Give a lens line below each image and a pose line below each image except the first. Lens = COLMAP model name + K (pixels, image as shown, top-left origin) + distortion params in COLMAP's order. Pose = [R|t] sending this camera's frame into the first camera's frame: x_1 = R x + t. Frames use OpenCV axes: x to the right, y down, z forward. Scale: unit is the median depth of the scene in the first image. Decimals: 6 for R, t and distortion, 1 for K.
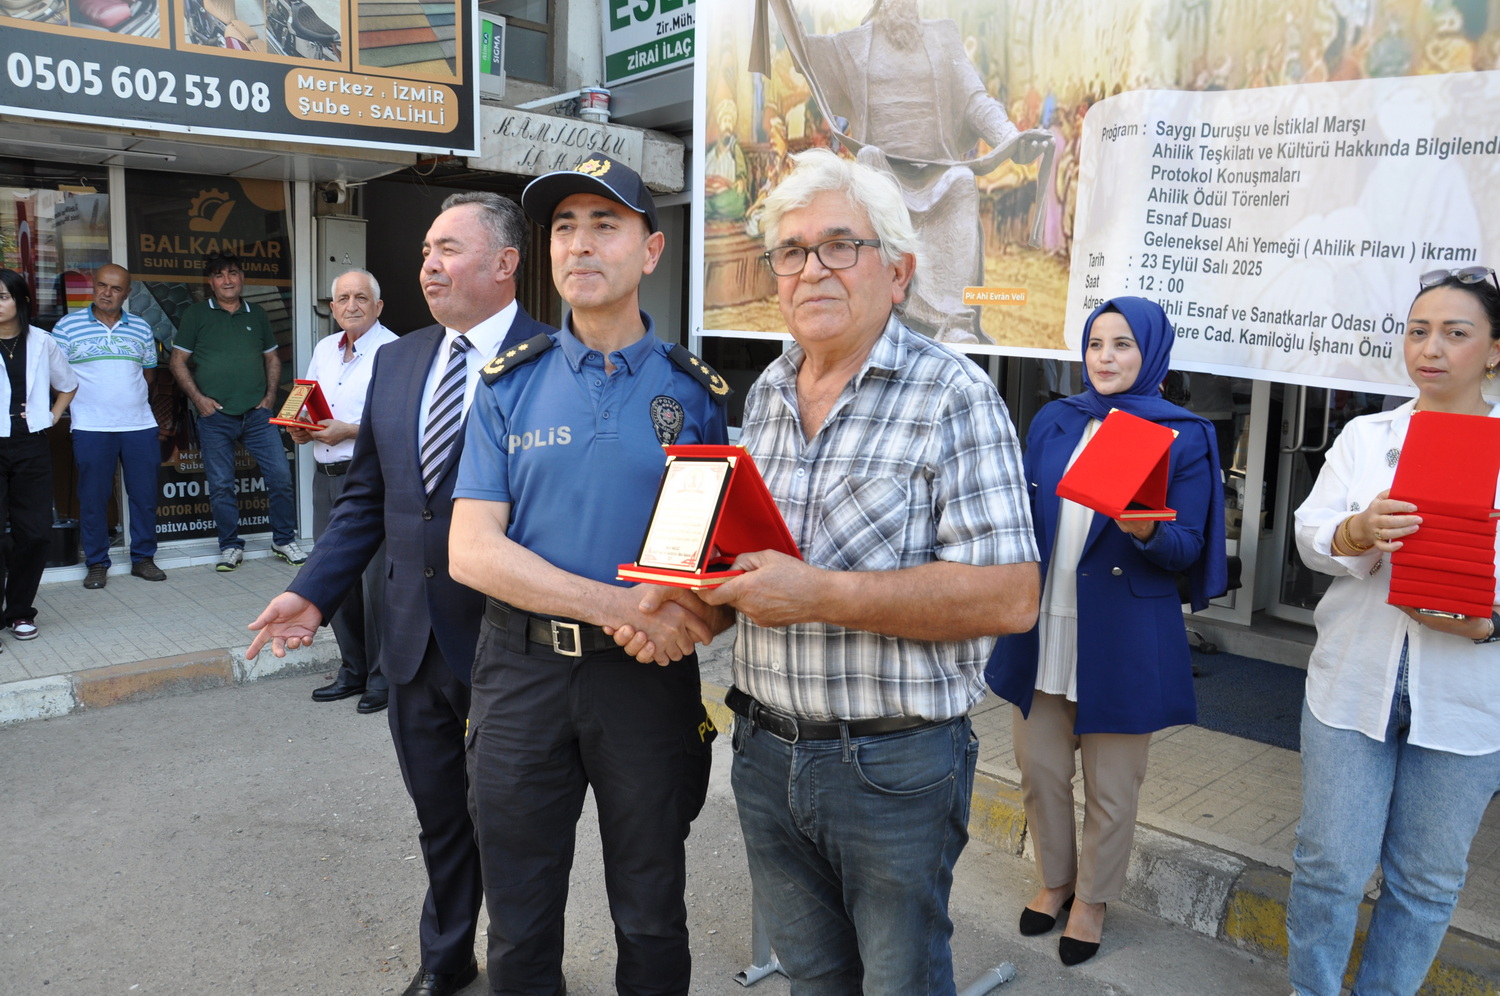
lens RADIAL K [[1204.2, 0, 748.7], [0, 1204.2, 495.1], [0, 0, 1]] dist [-0.136563, 0.140106]
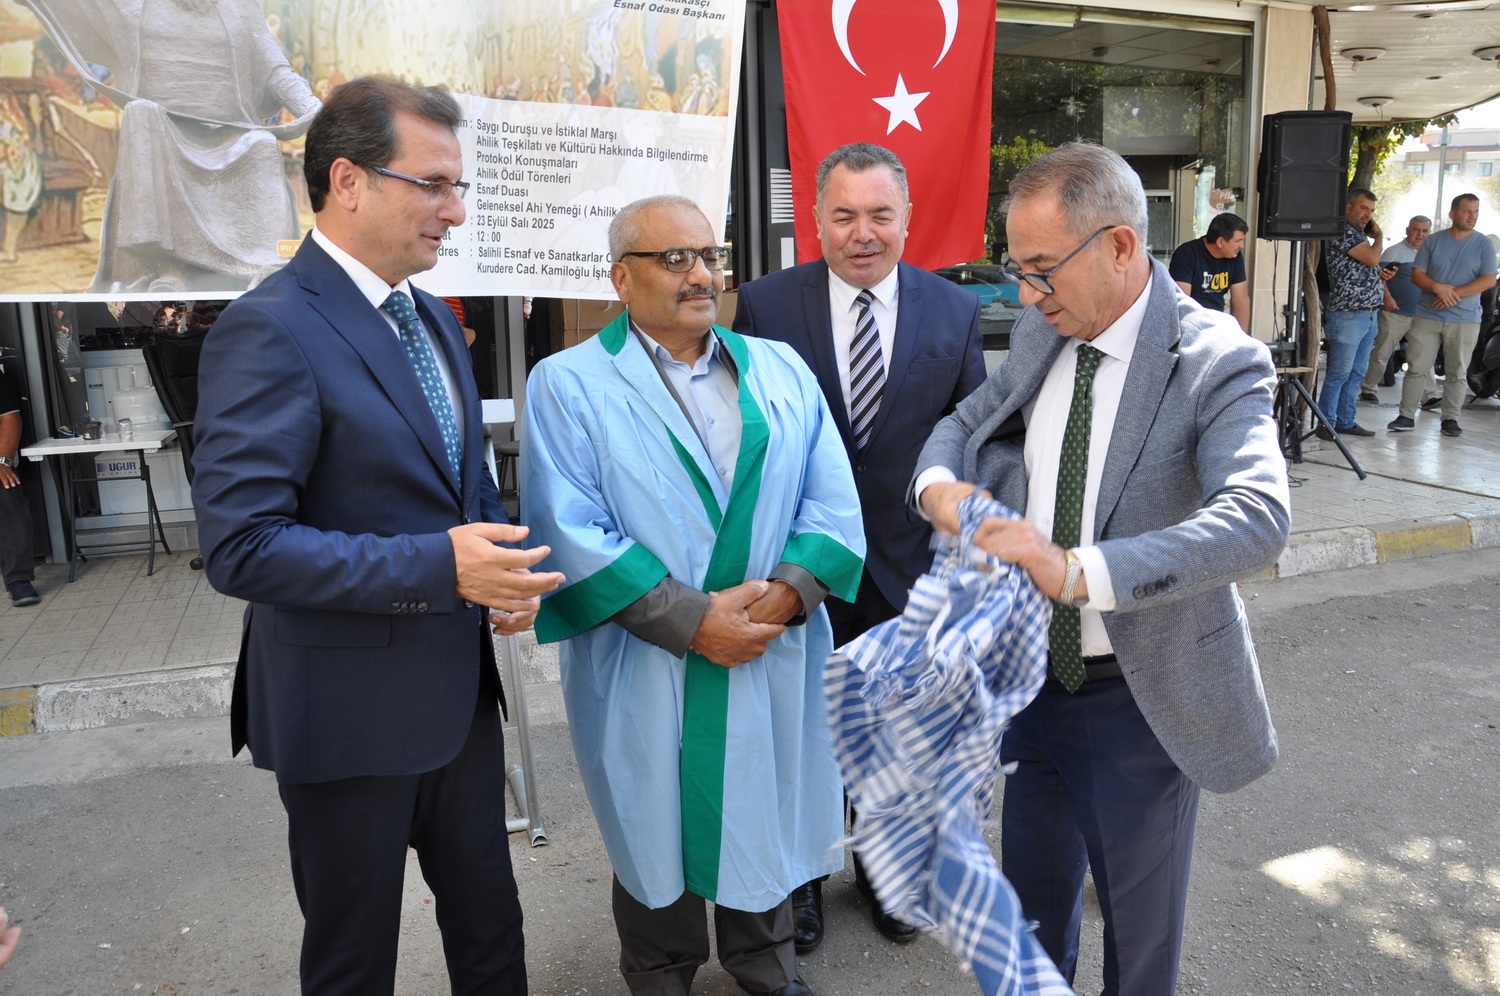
lens RADIAL K [[1181.2, 0, 753.0], [0, 1181.2, 496.5], [0, 0, 1]] dist [-0.147350, 0.092955]
pose [[0.315613, -0.218262, 0.923445, -0.764539], [0.139491, 0.973286, 0.182367, -0.078807], [-0.938579, 0.071255, 0.337627, 0.248806]]
